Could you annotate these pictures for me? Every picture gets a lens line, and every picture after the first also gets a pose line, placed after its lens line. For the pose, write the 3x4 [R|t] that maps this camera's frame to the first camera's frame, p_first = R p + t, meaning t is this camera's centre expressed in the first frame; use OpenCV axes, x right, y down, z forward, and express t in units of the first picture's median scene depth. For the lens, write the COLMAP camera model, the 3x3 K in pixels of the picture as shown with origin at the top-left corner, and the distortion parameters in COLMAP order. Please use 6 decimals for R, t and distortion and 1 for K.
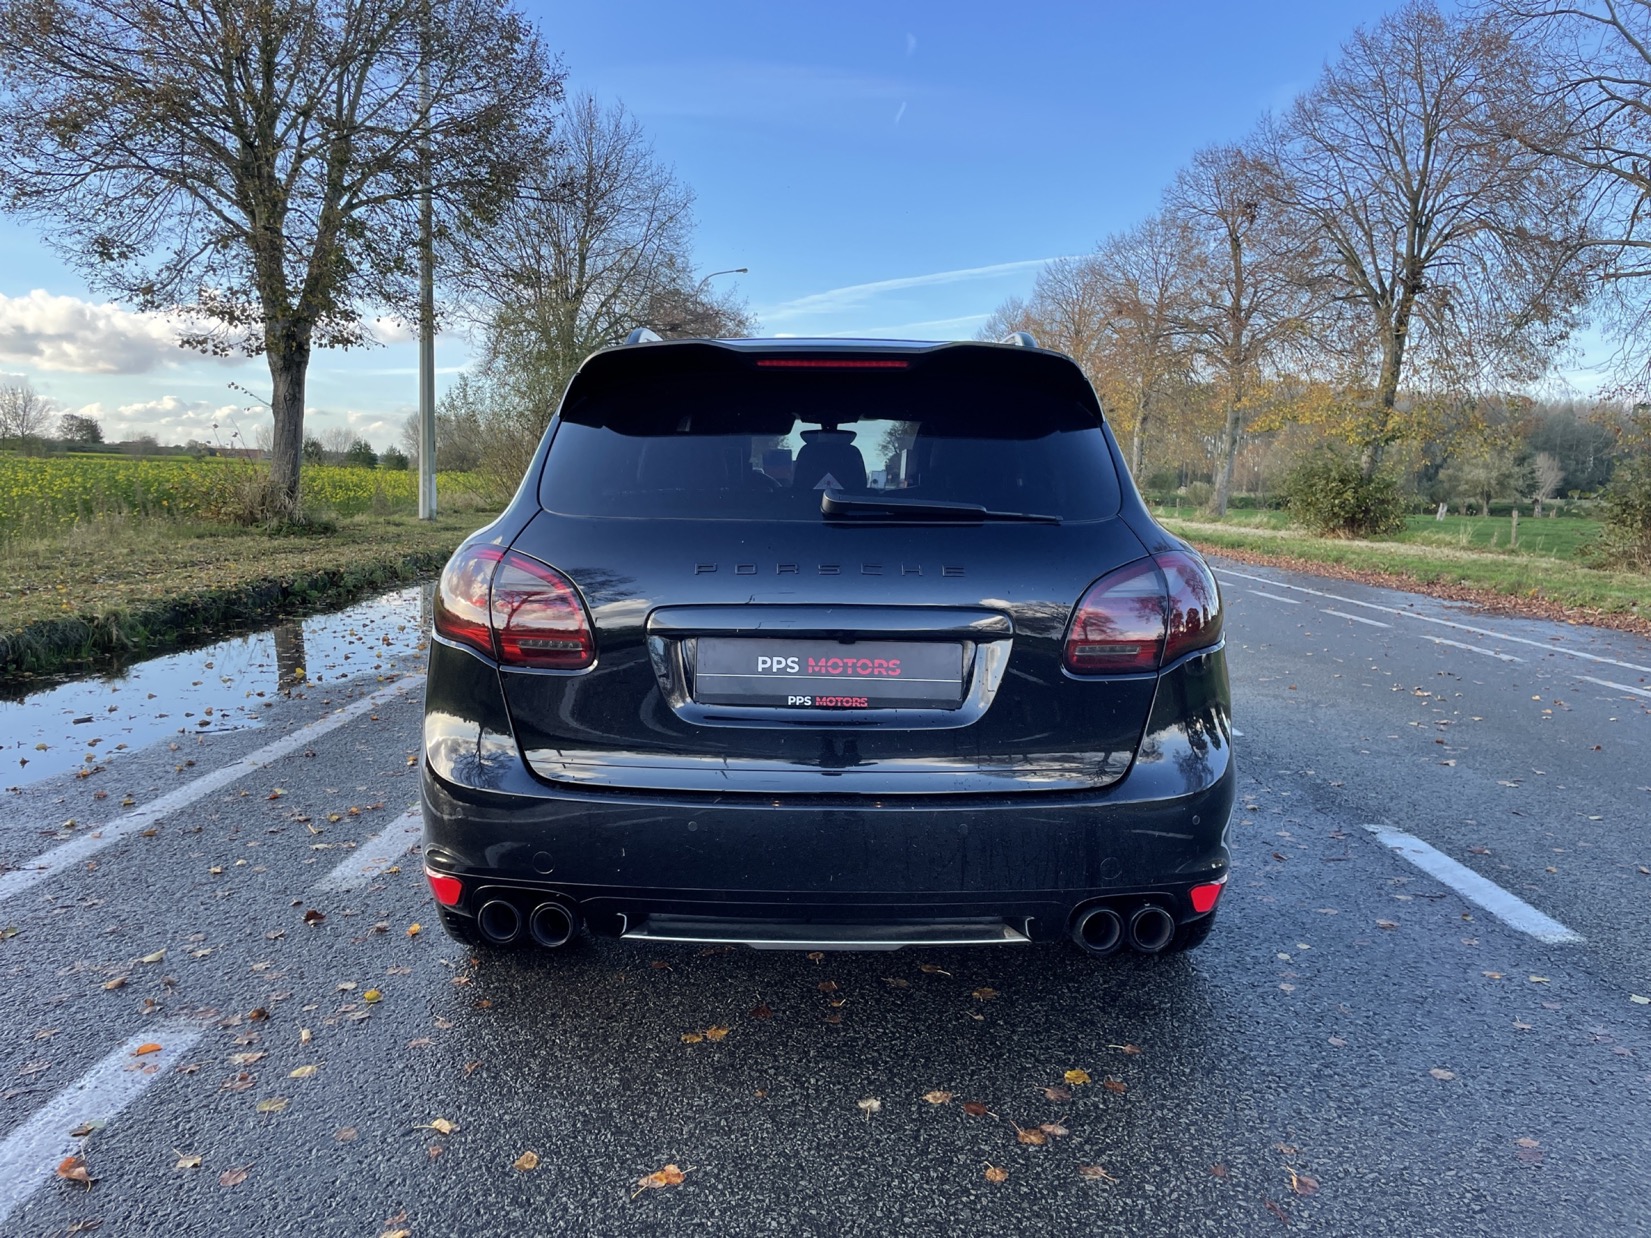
lens RADIAL K [[1272.4, 0, 817.6], [0, 1272.4, 607.5], [0, 0, 1]] dist [0.071277, -0.044370]
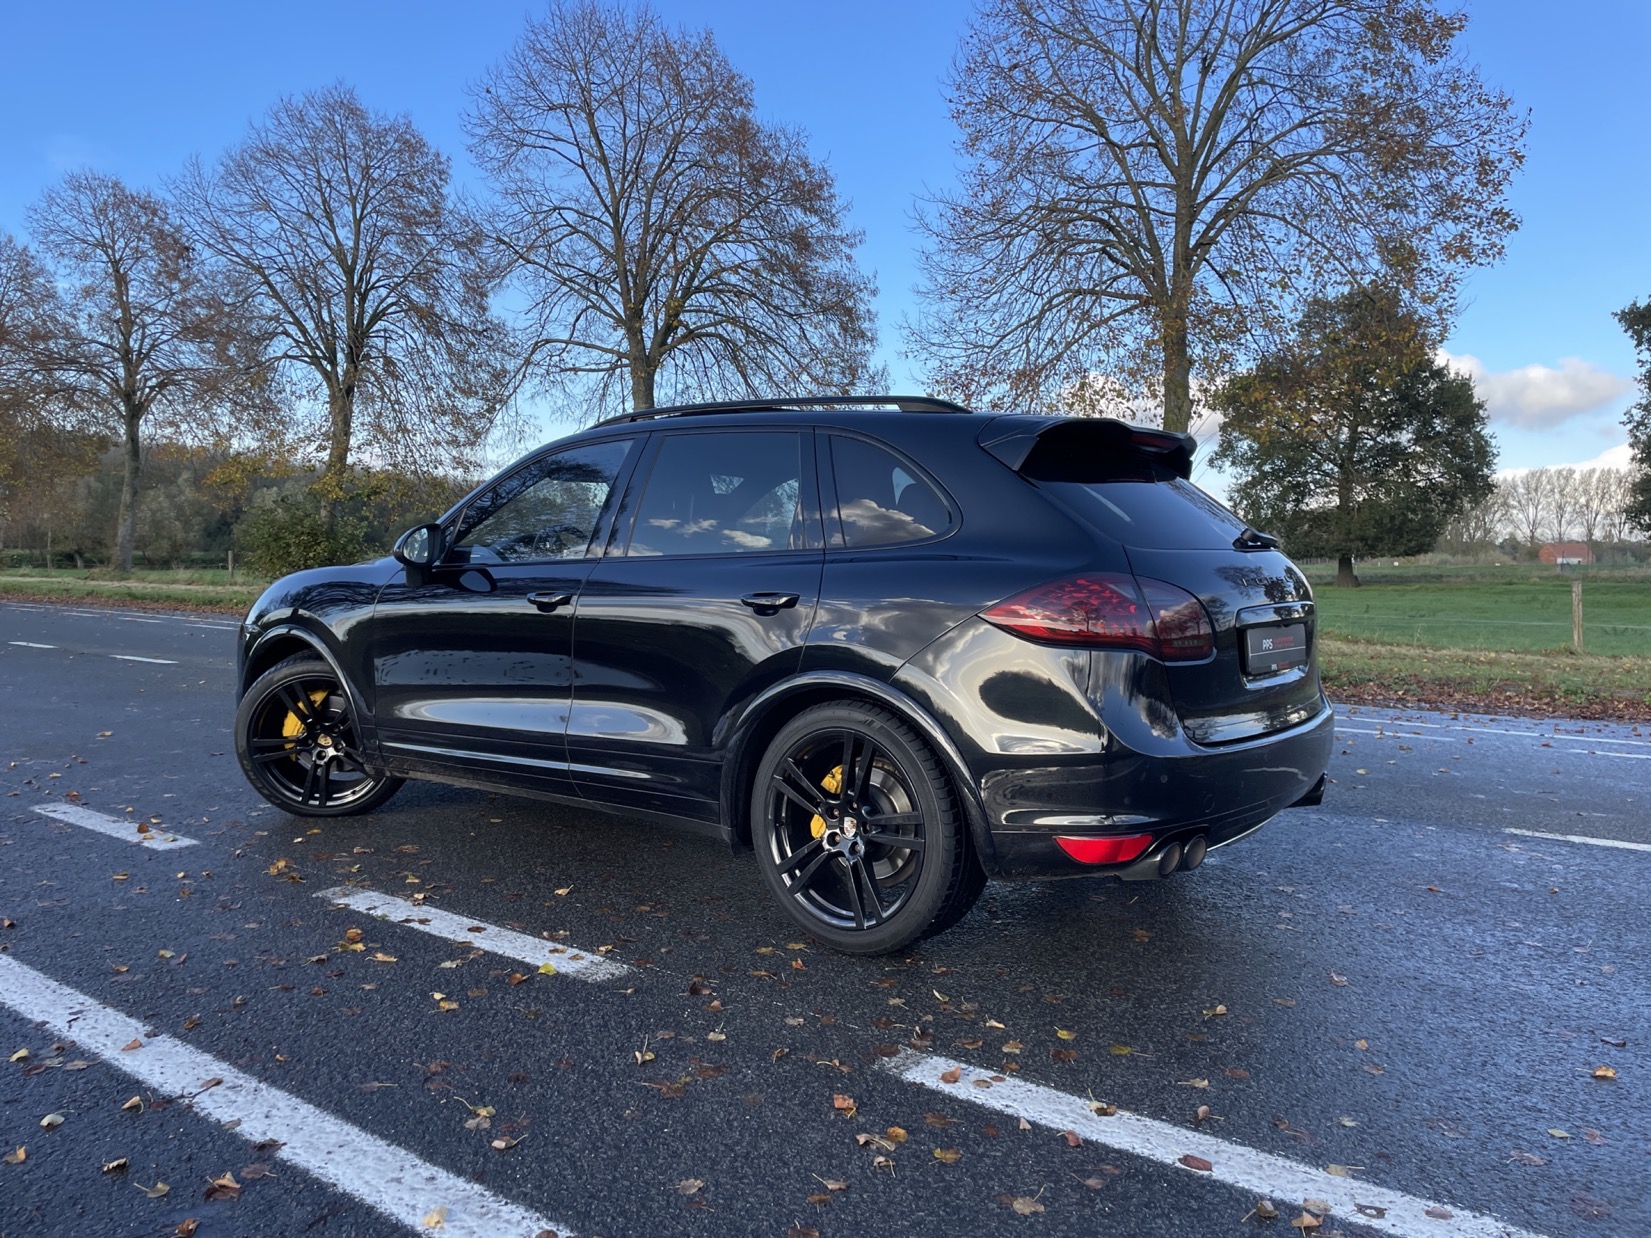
lens RADIAL K [[1272.4, 0, 826.2], [0, 1272.4, 620.2], [0, 0, 1]] dist [0.071277, -0.044370]
pose [[0.608969, -0.064574, 0.790561, -0.864307], [0.090531, 0.995826, 0.011604, -0.022129], [-0.788010, 0.064504, 0.612273, 0.282965]]
